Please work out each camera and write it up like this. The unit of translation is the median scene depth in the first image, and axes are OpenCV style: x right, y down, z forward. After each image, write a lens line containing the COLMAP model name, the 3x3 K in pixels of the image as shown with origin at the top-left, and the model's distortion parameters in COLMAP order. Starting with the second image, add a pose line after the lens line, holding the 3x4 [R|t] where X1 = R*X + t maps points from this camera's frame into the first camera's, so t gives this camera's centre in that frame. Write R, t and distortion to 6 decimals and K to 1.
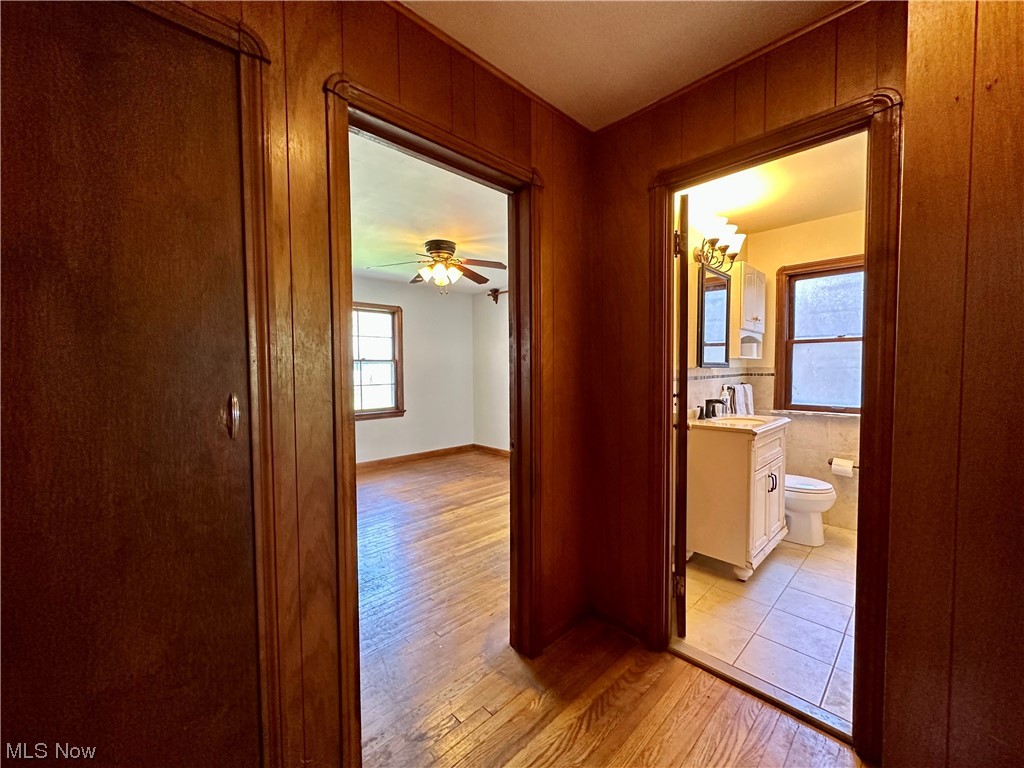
lens RADIAL K [[406.8, 0, 512.0], [0, 406.8, 384.0], [0, 0, 1]] dist [-0.001059, 0.000025]
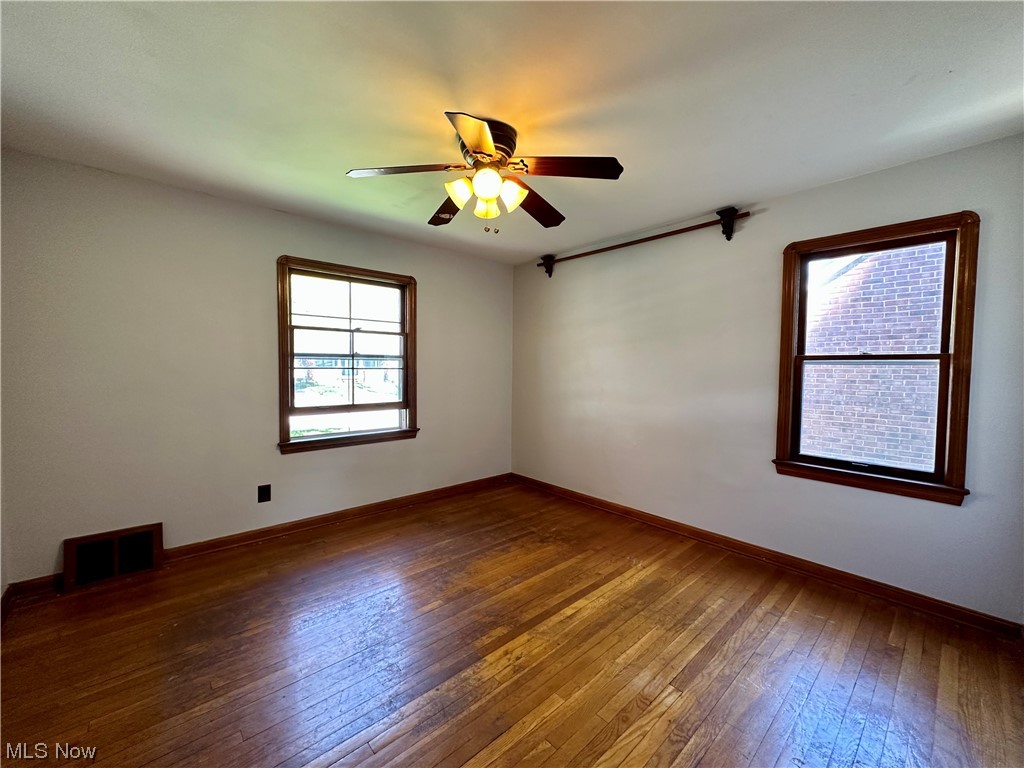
lens RADIAL K [[406.8, 0, 512.0], [0, 406.8, 384.0], [0, 0, 1]] dist [-0.001059, 0.000025]
pose [[0.999274, 0.015658, -0.034741, -0.104958], [-0.015525, 0.999871, 0.004099, -0.022085], [0.034801, -0.003556, 0.999388, 0.410280]]
